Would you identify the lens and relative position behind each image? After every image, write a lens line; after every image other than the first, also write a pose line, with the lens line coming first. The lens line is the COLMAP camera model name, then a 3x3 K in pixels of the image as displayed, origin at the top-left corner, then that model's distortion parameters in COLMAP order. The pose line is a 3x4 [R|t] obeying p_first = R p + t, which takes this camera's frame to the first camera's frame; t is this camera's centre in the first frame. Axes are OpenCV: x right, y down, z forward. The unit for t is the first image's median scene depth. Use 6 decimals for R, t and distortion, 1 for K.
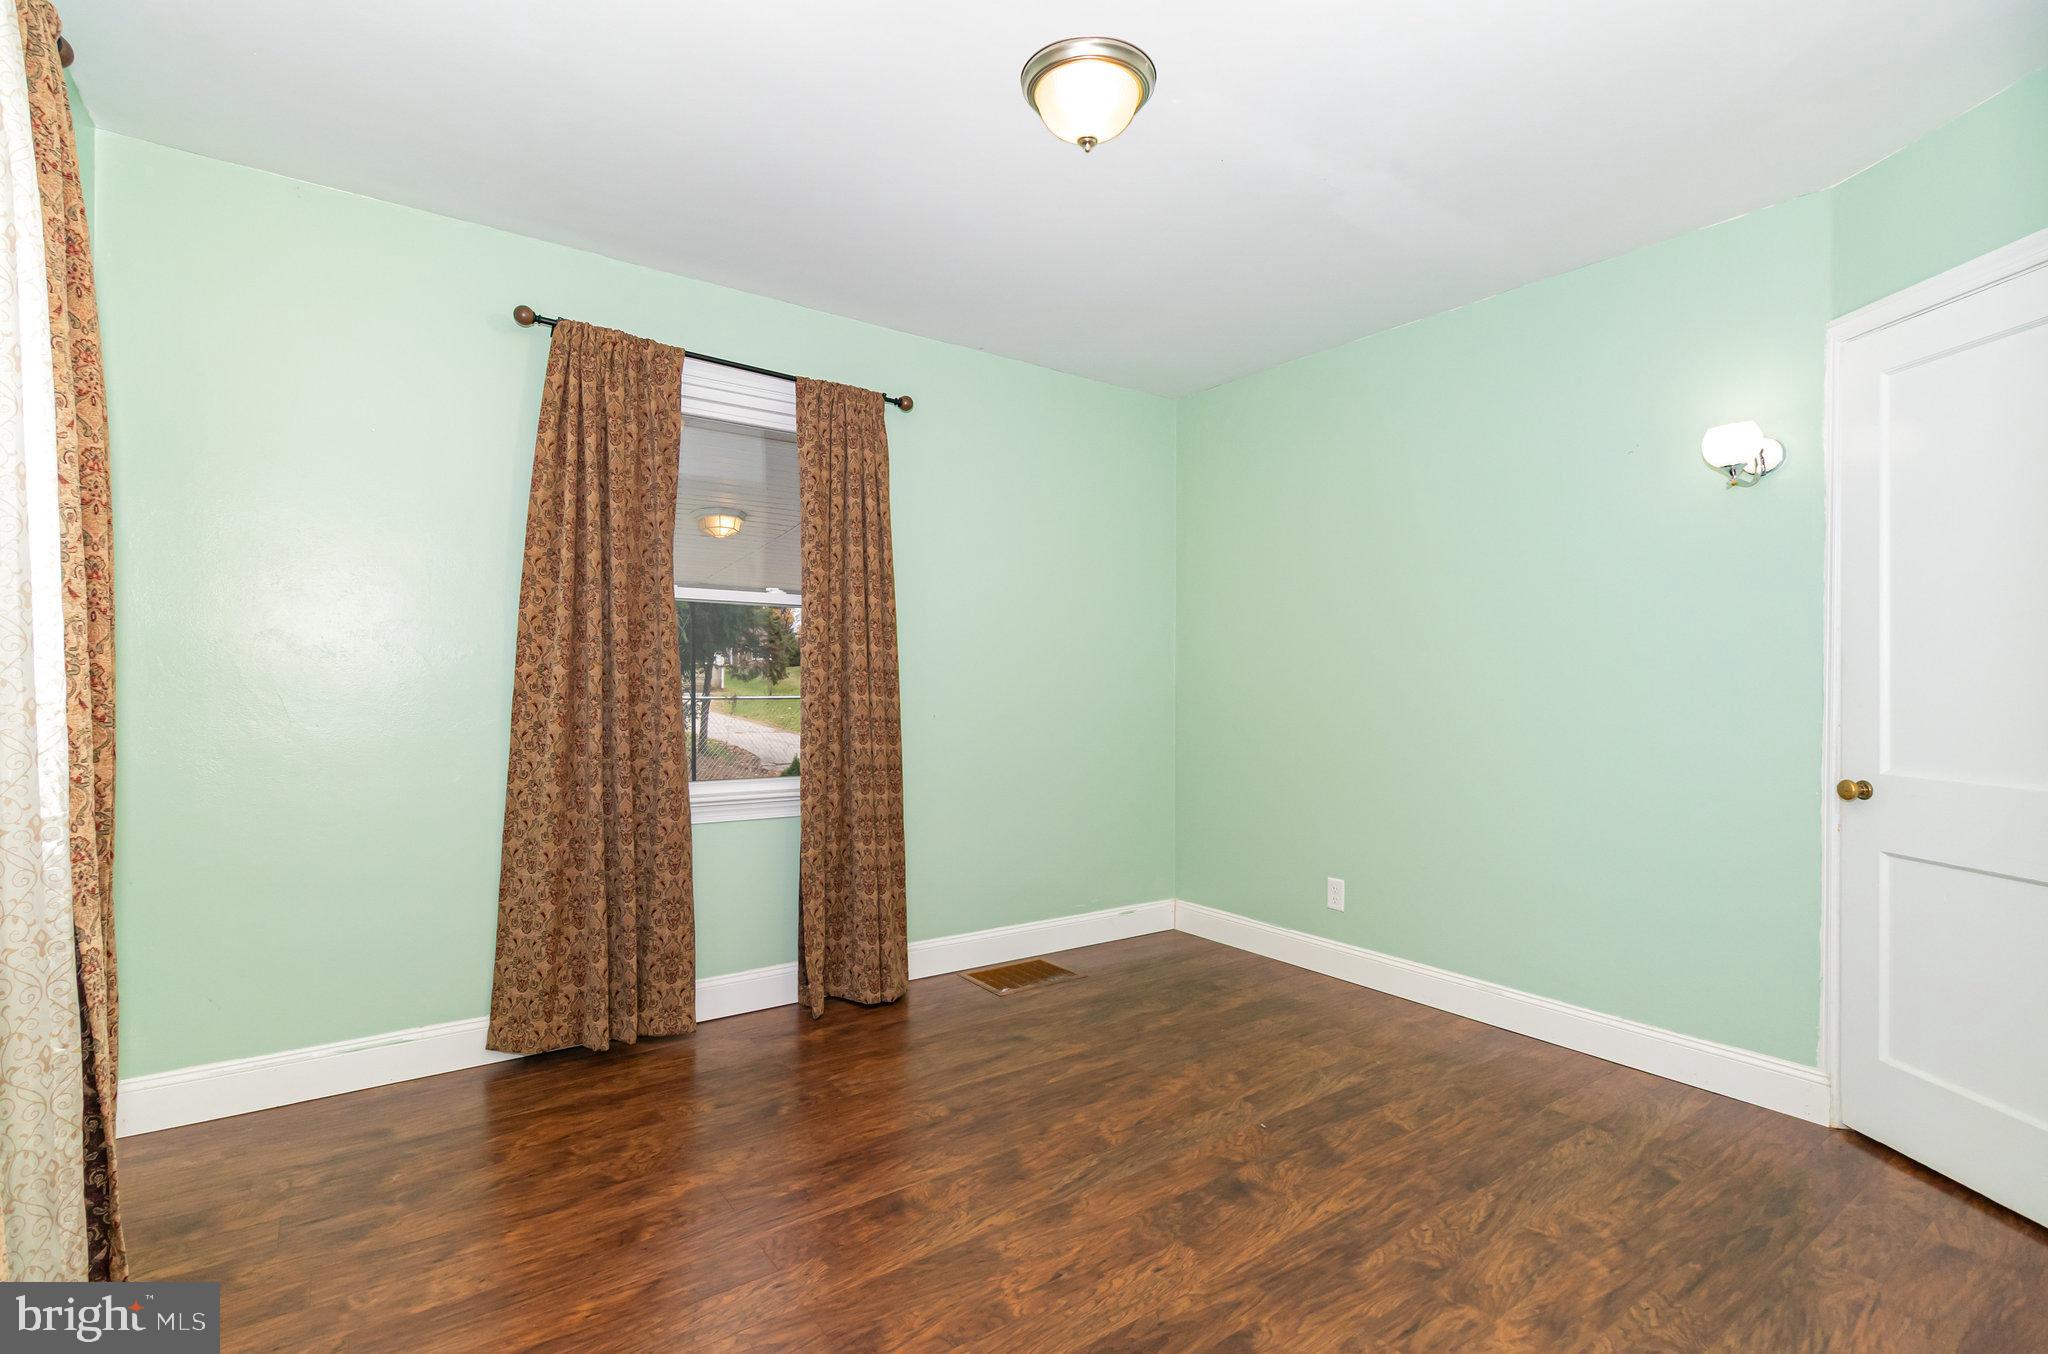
lens RADIAL K [[953.9, 0, 1024.3], [0, 953.9, 685.1], [0, 0, 1]] dist [-0.001258, -0.000453]
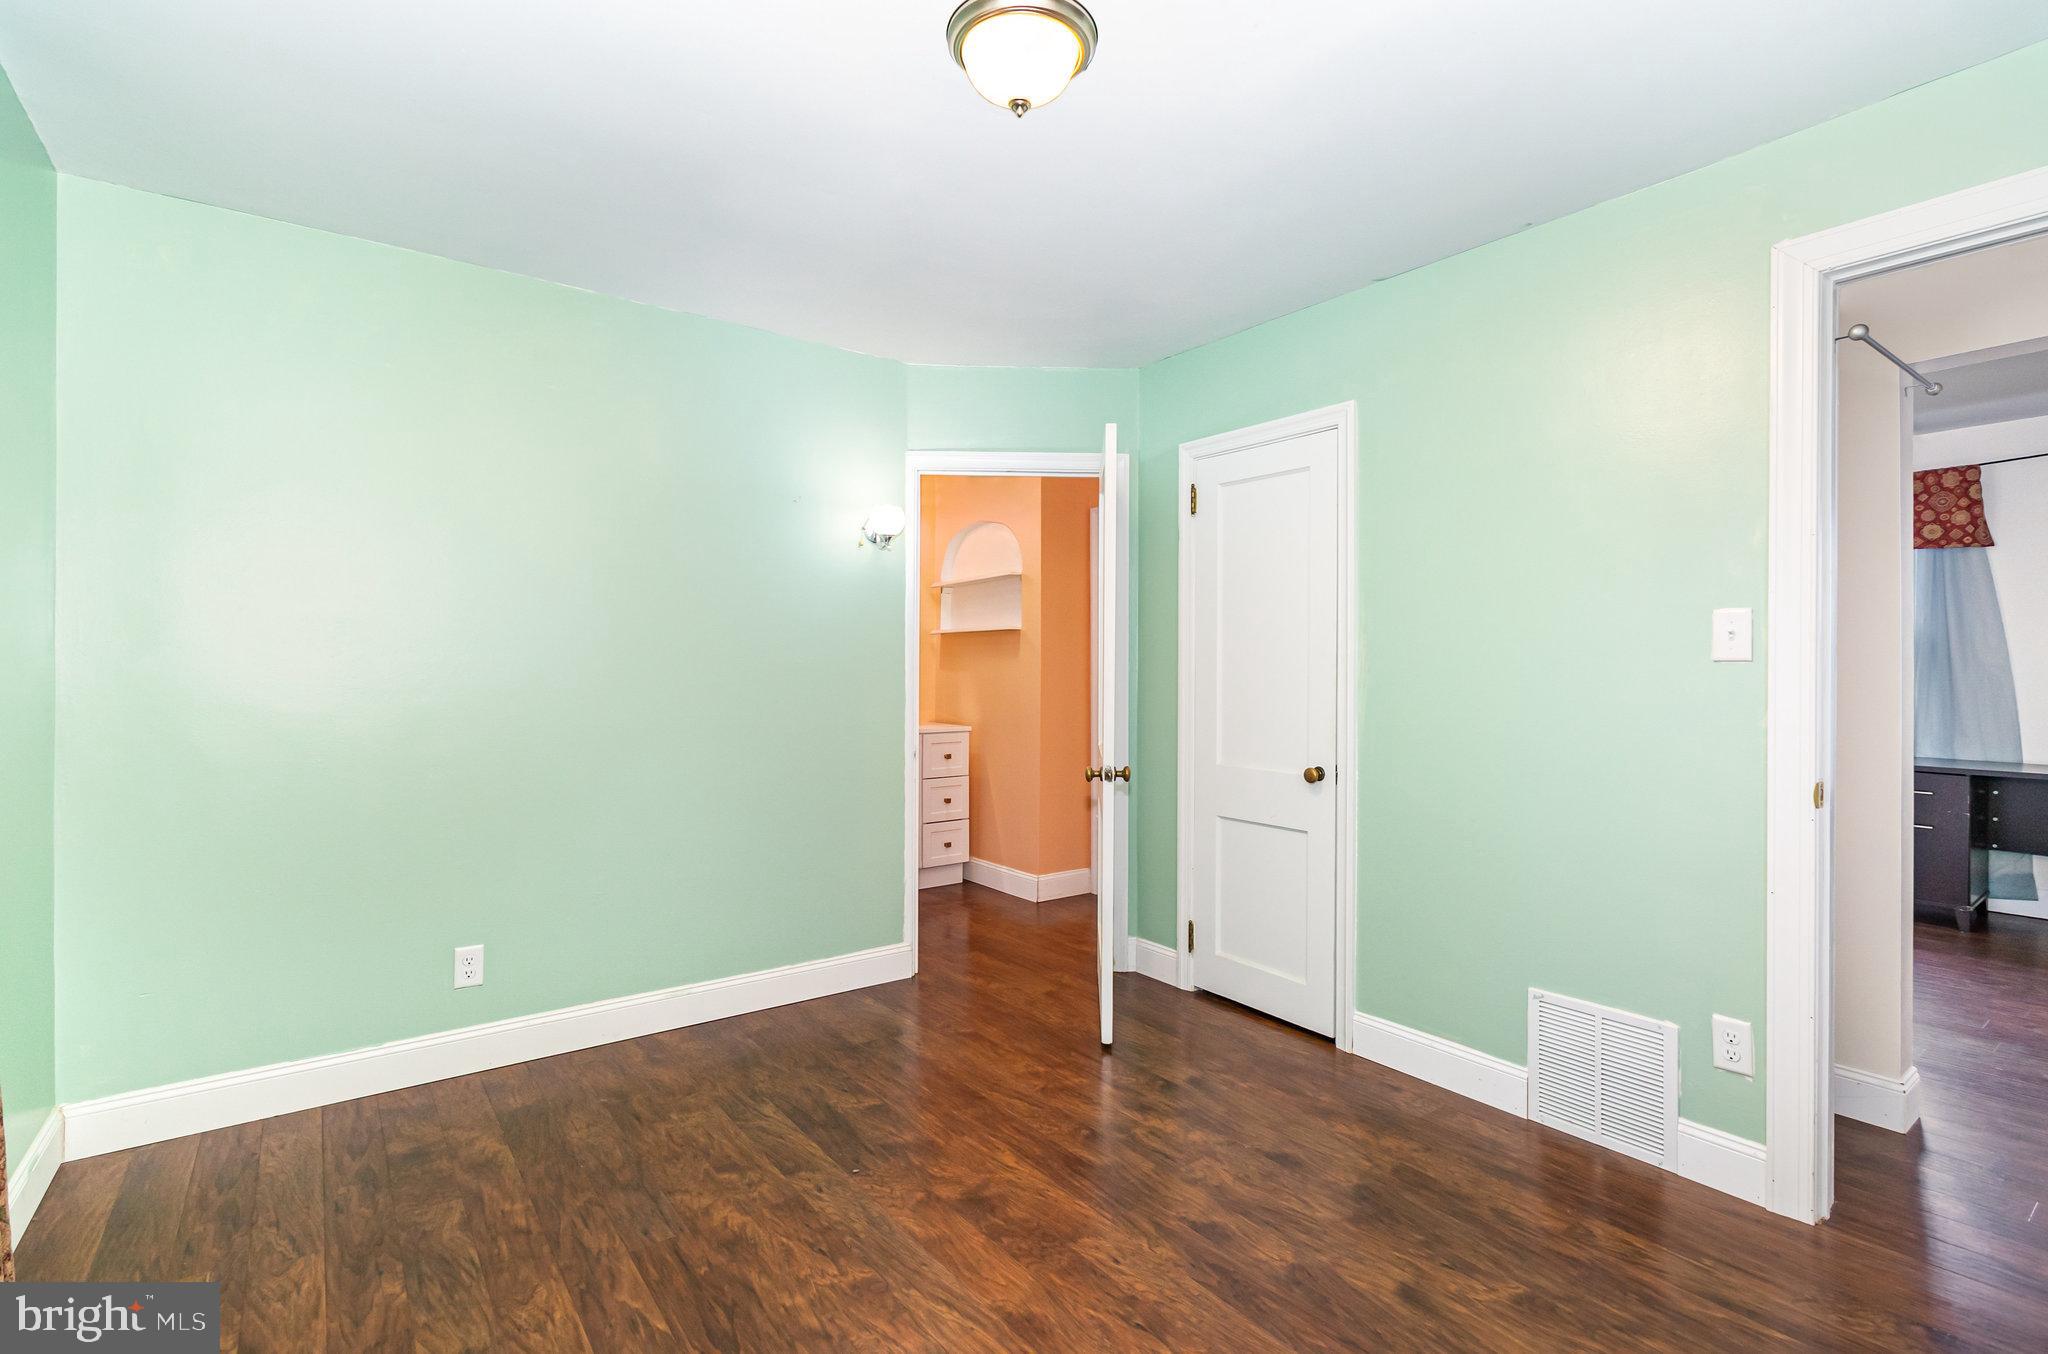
lens RADIAL K [[953.9, 0, 1045.1], [0, 953.9, 673.9], [0, 0, 1]] dist [-0.001258, -0.000453]
pose [[-0.030275, -0.007436, 0.999514, -0.640050], [0.003043, 0.999967, 0.007532, -0.028191], [-0.999537, 0.003270, -0.030252, 0.788860]]
